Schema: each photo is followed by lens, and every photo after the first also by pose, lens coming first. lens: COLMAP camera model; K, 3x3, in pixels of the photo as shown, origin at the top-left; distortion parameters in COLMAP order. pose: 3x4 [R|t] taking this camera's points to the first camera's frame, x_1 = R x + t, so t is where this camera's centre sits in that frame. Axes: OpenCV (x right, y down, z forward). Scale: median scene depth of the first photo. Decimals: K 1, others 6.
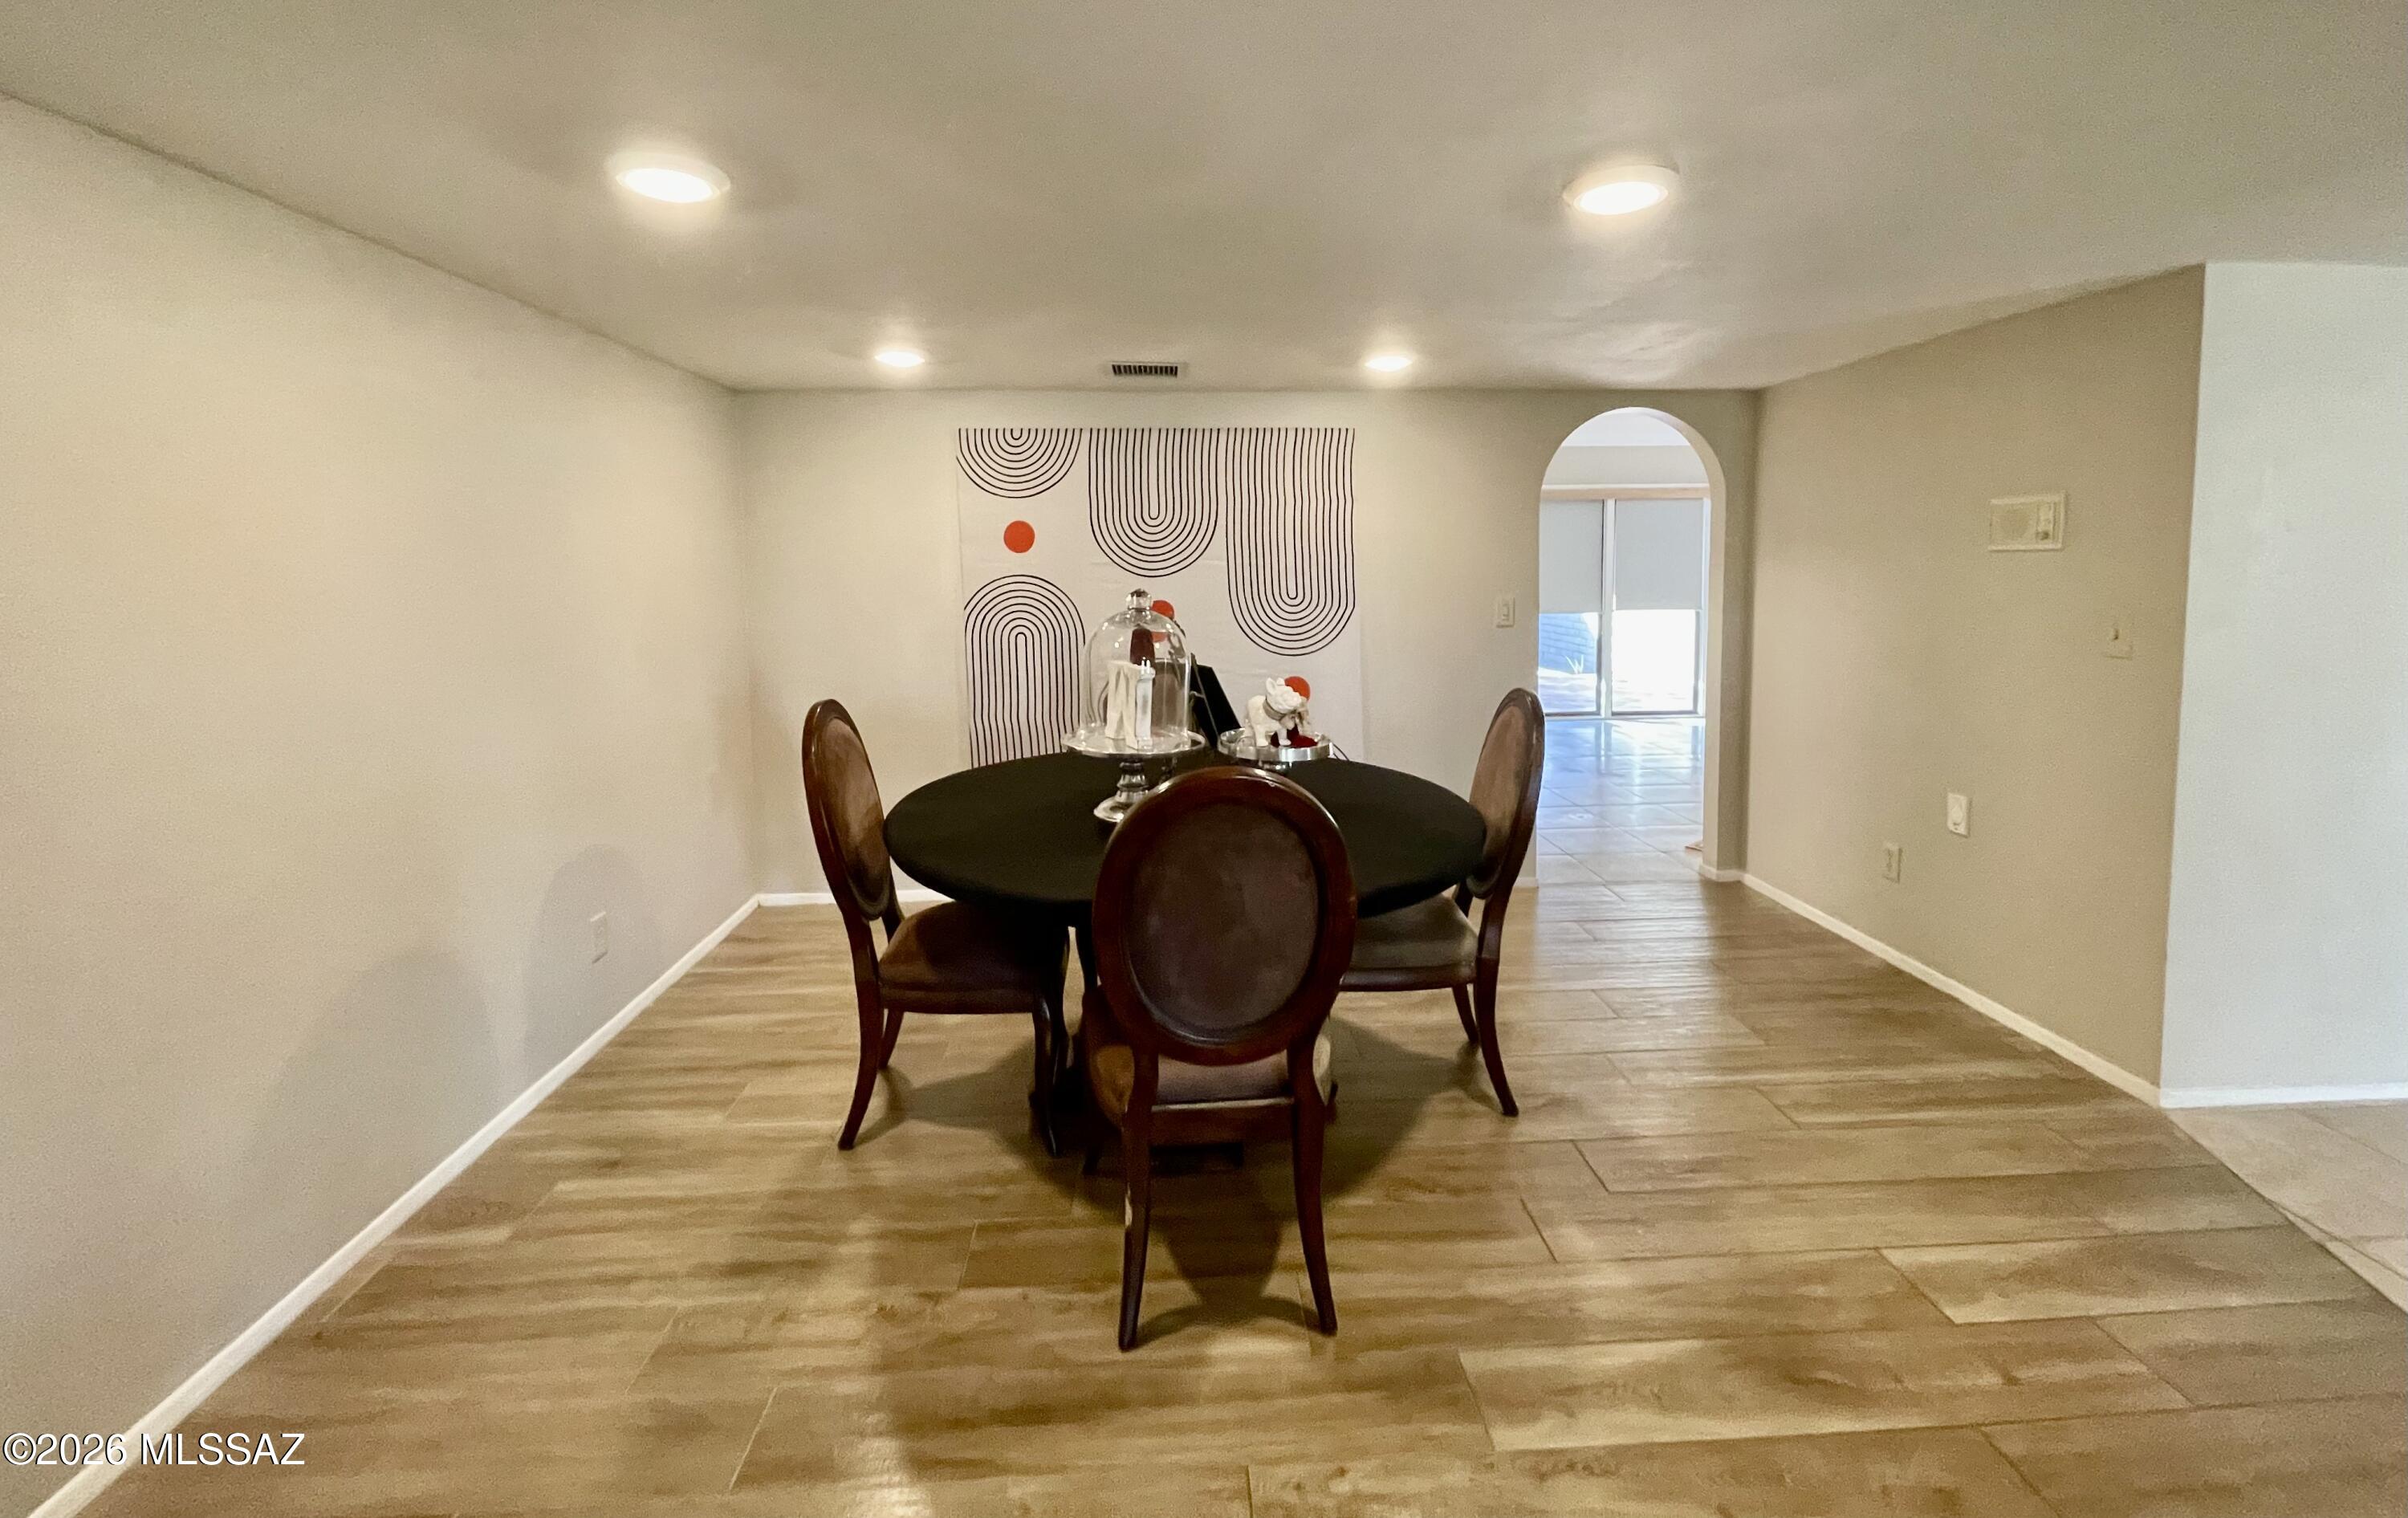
lens RADIAL K [[978.1, 0, 1199.5], [0, 978.1, 640.7], [0, 0, 1]] dist [0.003986, 0.000407]
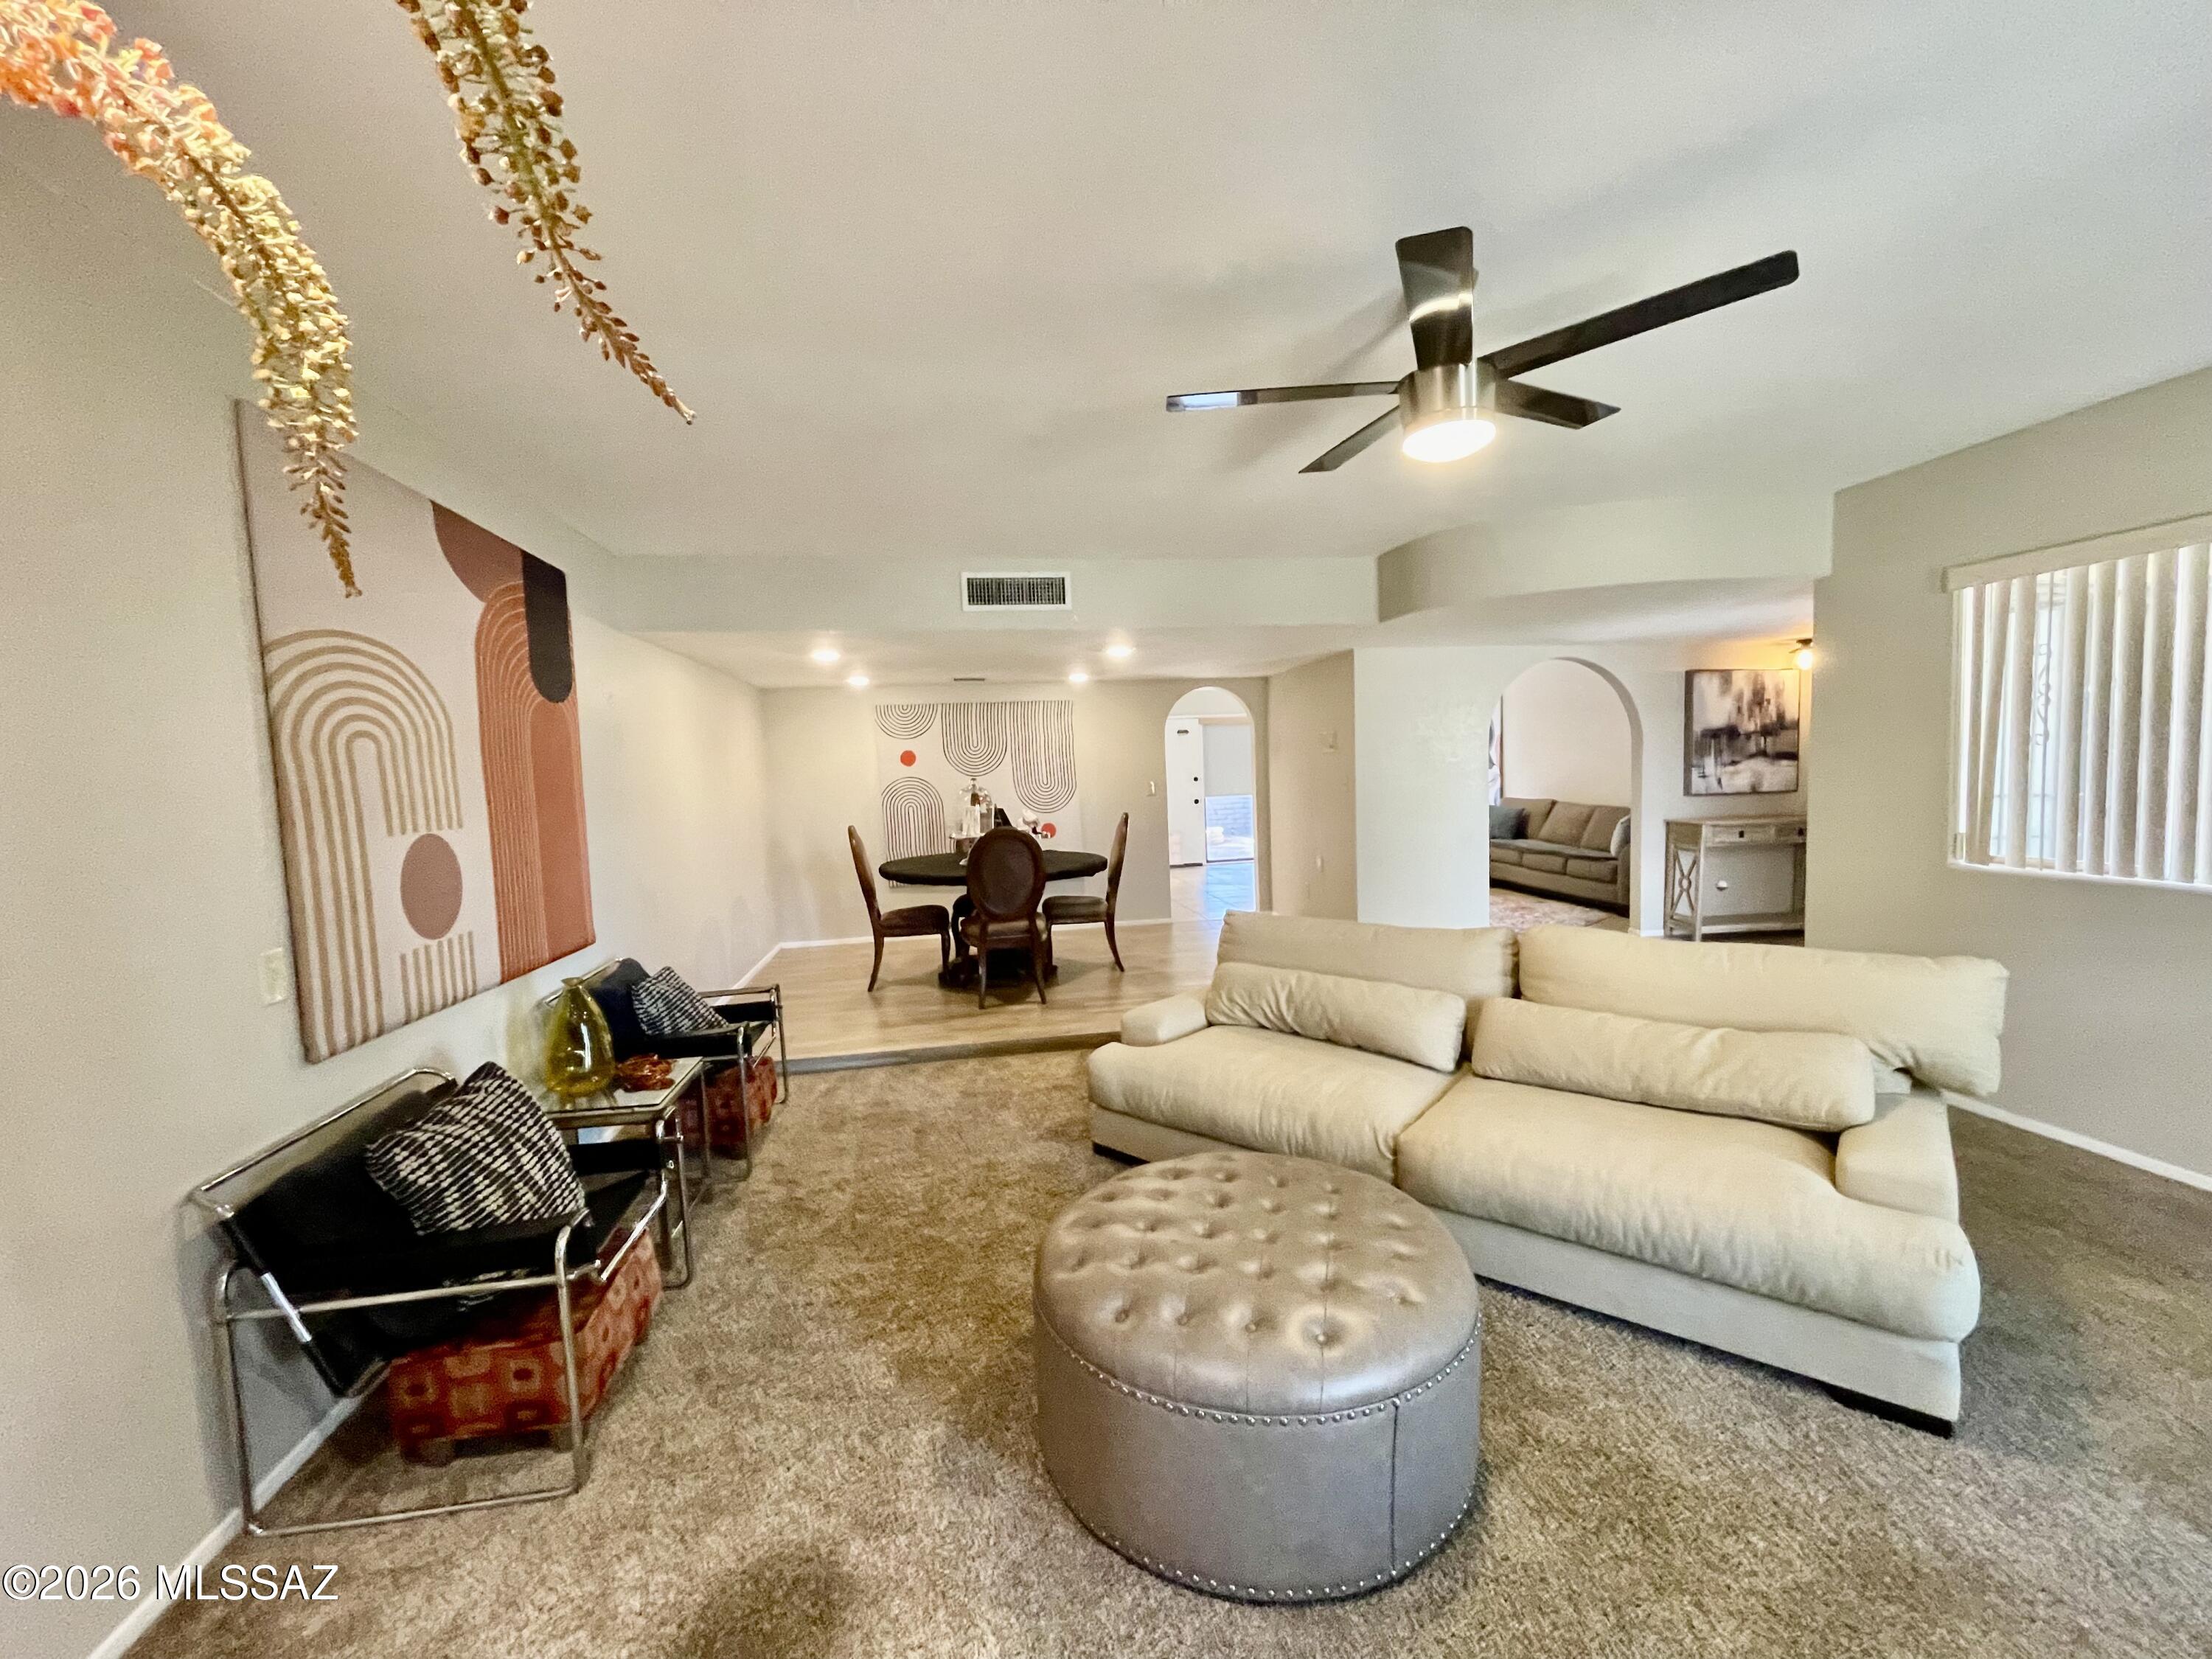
lens RADIAL K [[900.0, 0, 1094.2], [0, 900.0, 840.0], [0, 0, 1]] dist [-0.001653, -0.000187]
pose [[0.995096, -0.036785, 0.091820, 0.028918], [0.036965, 0.999317, -0.000264, 0.112755], [-0.091747, 0.003657, 0.995776, -1.279678]]
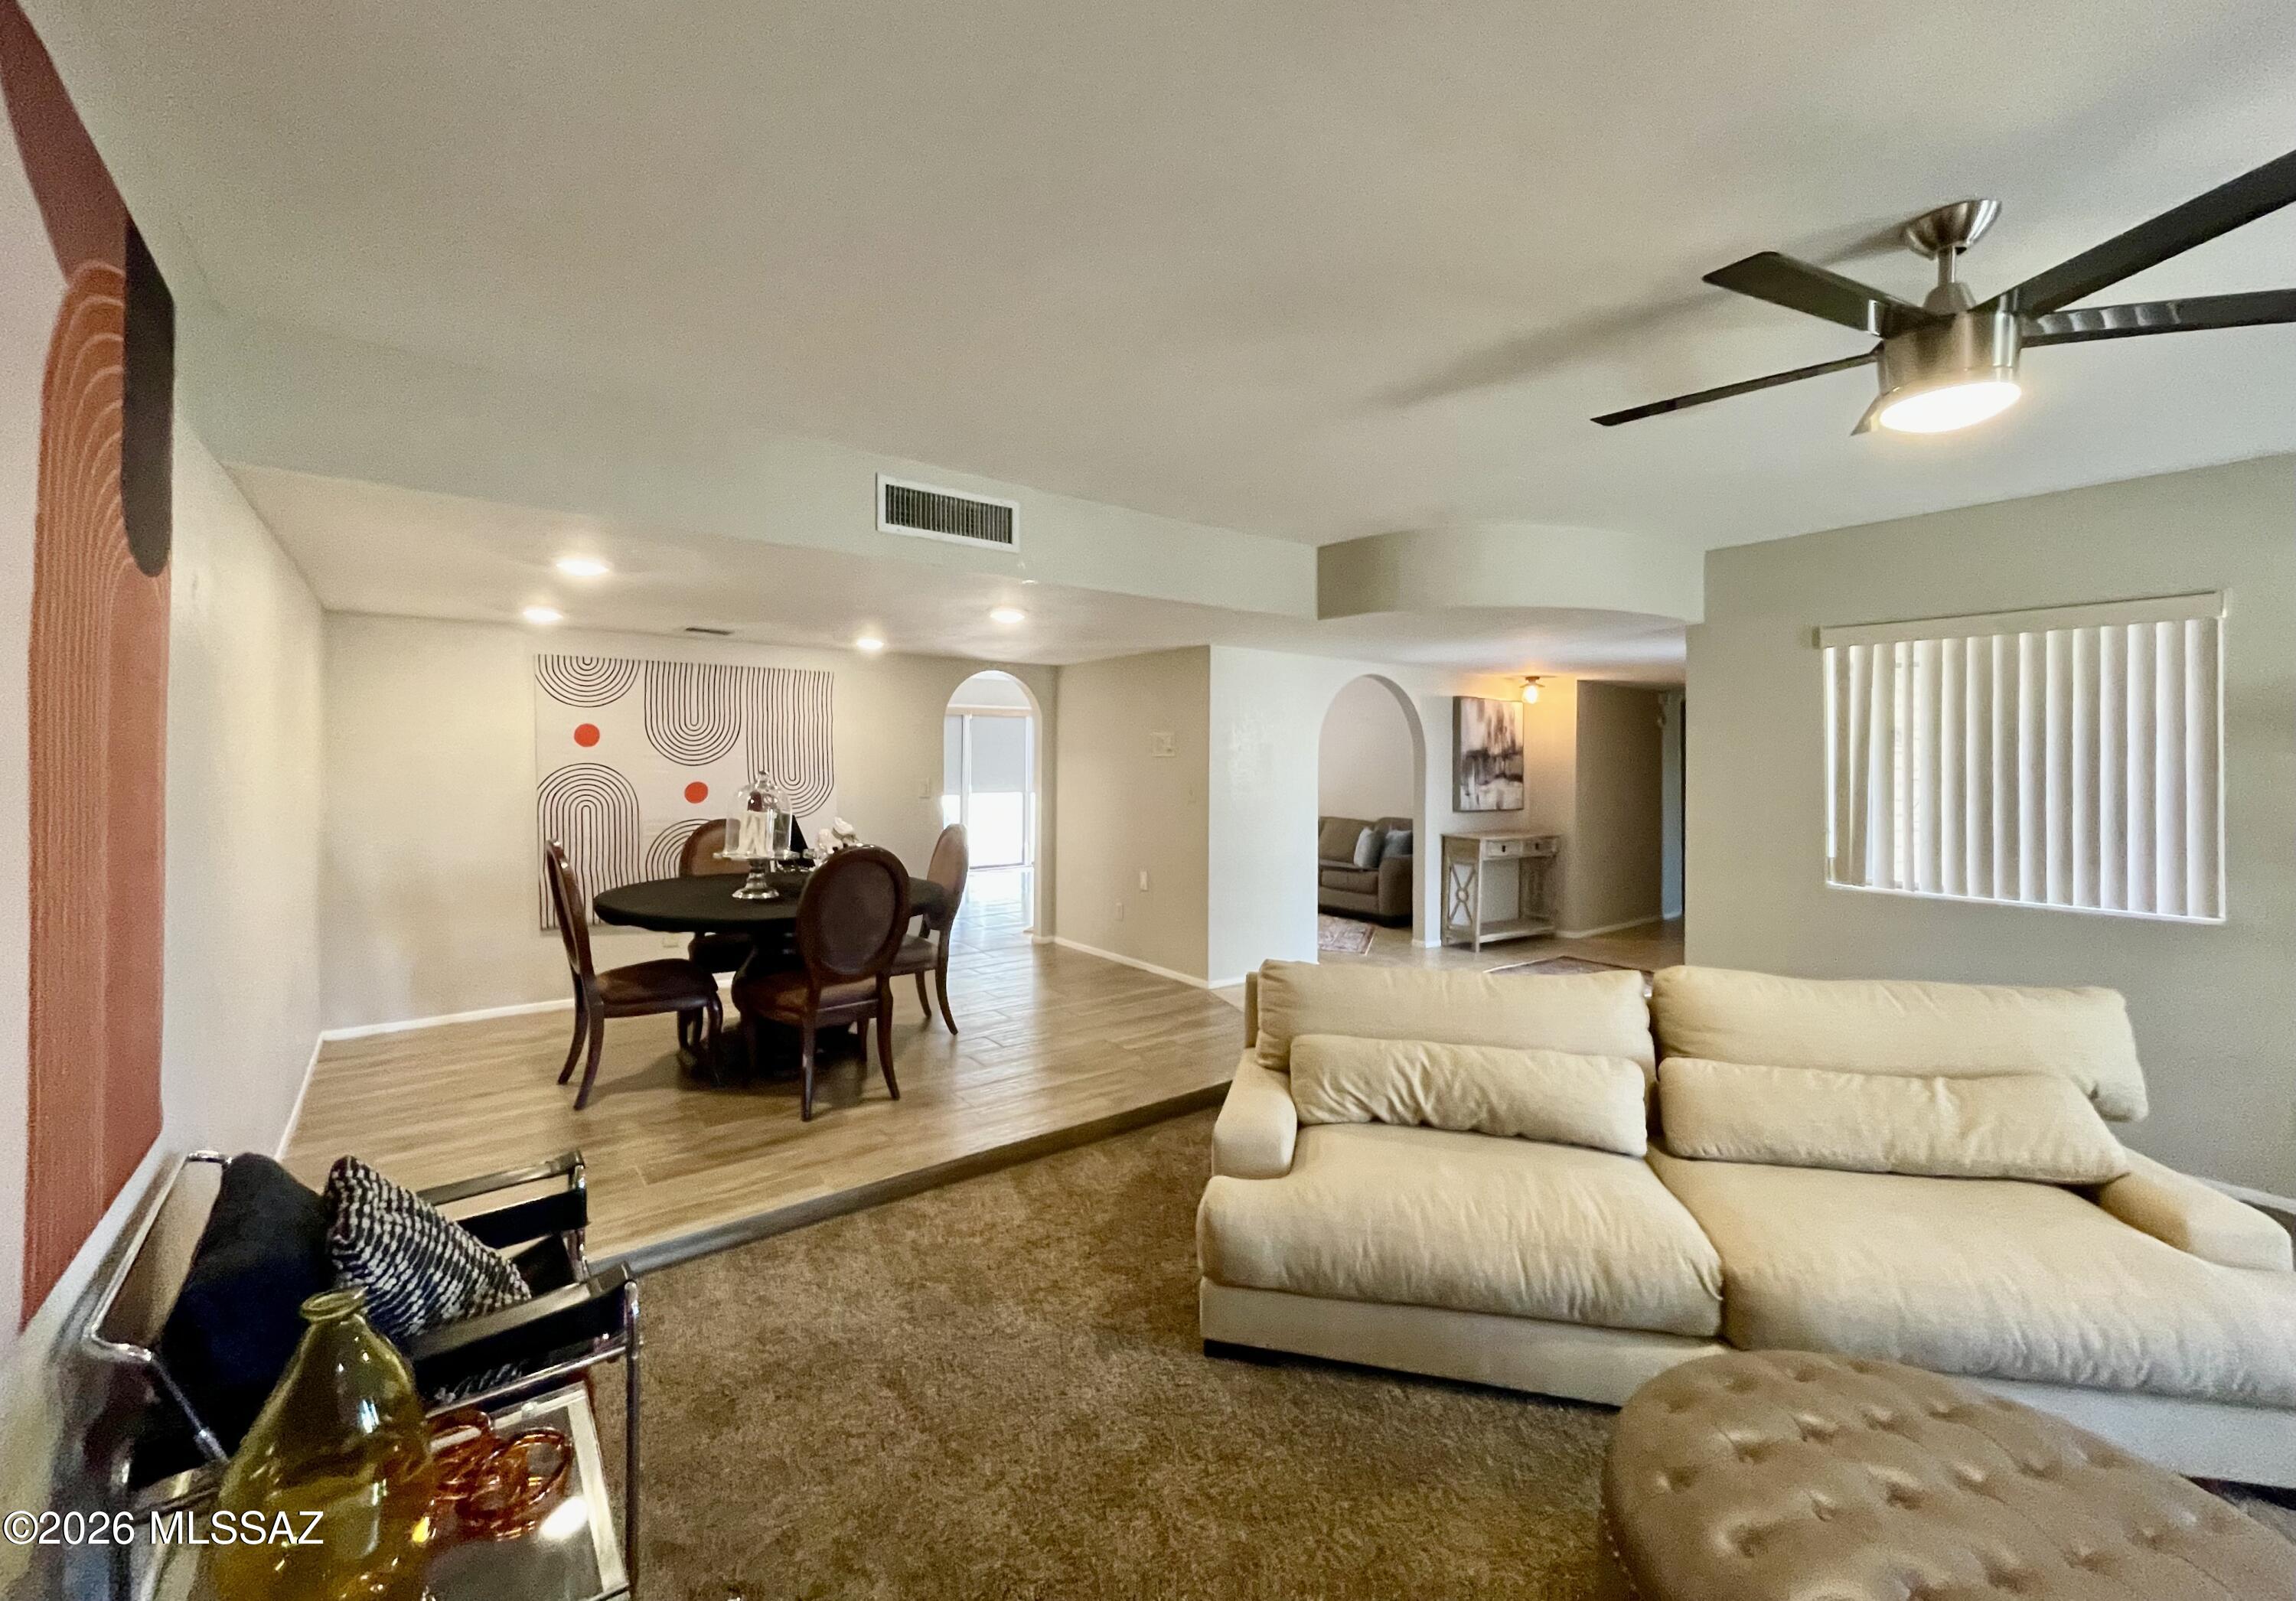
lens RADIAL K [[939.0, 0, 1140.1], [0, 939.0, 751.4], [0, 0, 1]] dist [-0.003290, 0.000202]
pose [[0.824902, 0.017997, 0.564988, -0.417031], [0.030327, 0.996644, -0.076026, 0.058134], [-0.564461, 0.079849, 0.821589, -0.749517]]
